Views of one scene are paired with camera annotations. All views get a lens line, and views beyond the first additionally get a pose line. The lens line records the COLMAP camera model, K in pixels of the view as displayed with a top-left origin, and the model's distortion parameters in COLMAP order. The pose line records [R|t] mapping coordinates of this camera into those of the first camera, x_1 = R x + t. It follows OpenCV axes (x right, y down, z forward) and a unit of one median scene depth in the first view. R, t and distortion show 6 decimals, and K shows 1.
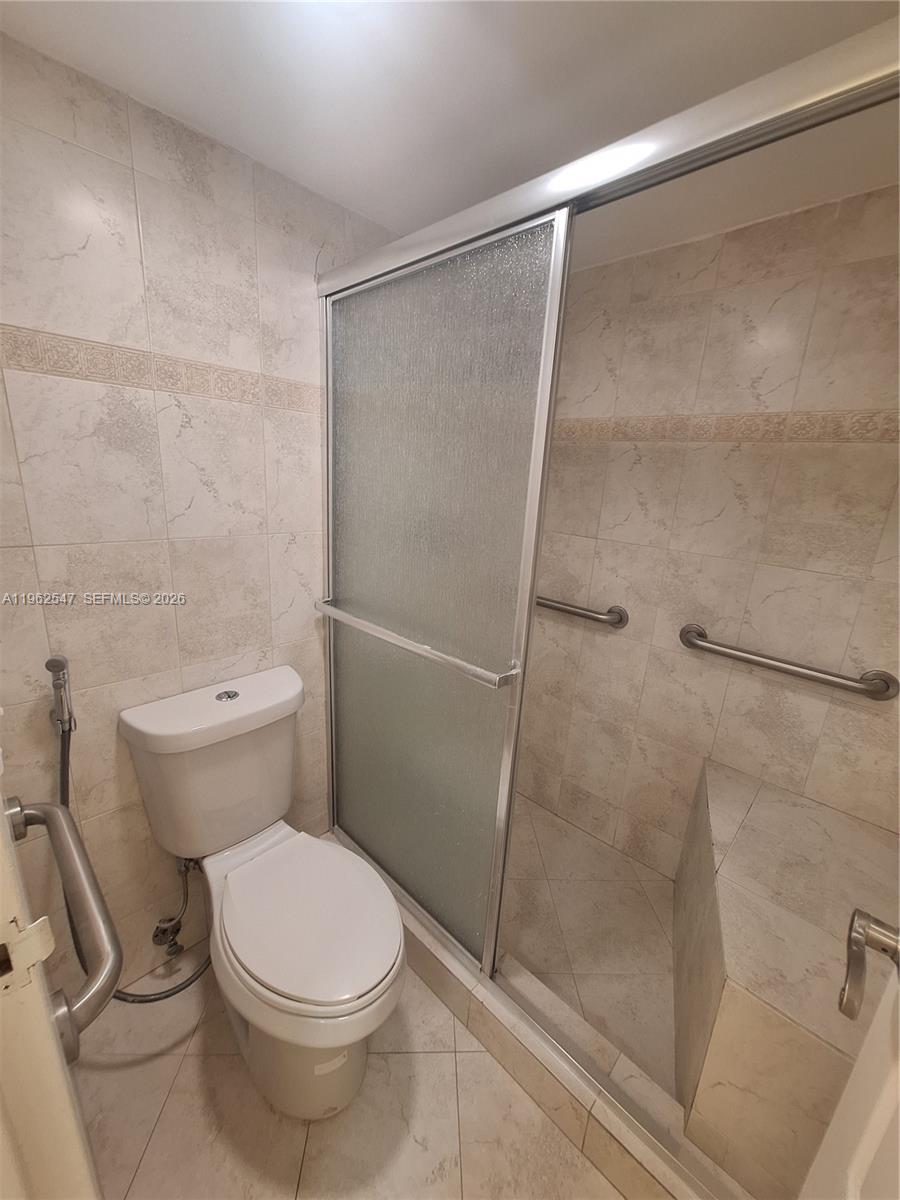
lens RADIAL K [[476.7, 0, 450.0], [0, 476.7, 600.0], [0, 0, 1]] dist [0.000920, 0.000105]
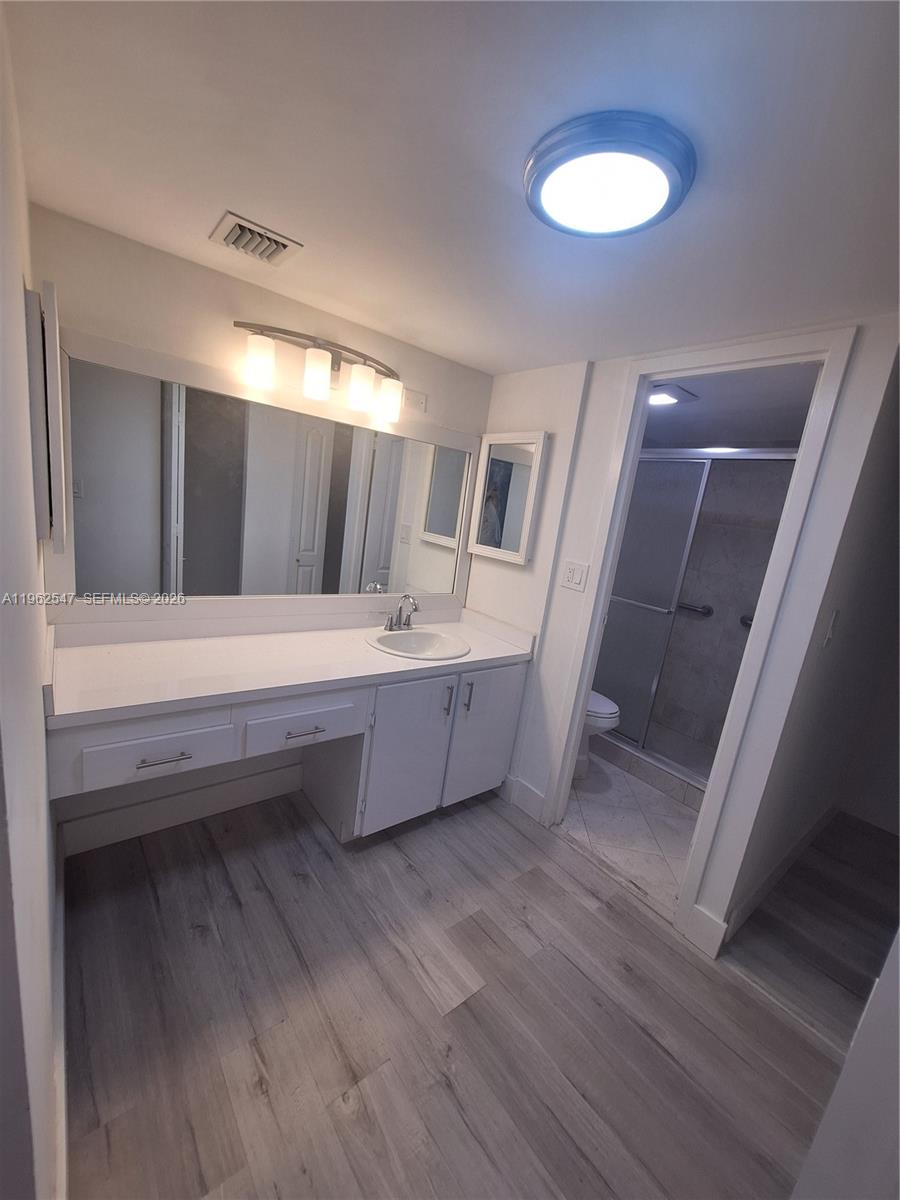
lens RADIAL K [[476.7, 0, 450.0], [0, 476.7, 600.0], [0, 0, 1]] dist [0.000920, 0.000105]
pose [[0.987194, 0.105757, -0.119430, -0.516380], [-0.114395, 0.991110, -0.067938, 0.275629], [0.111183, 0.080730, 0.990516, -1.183955]]
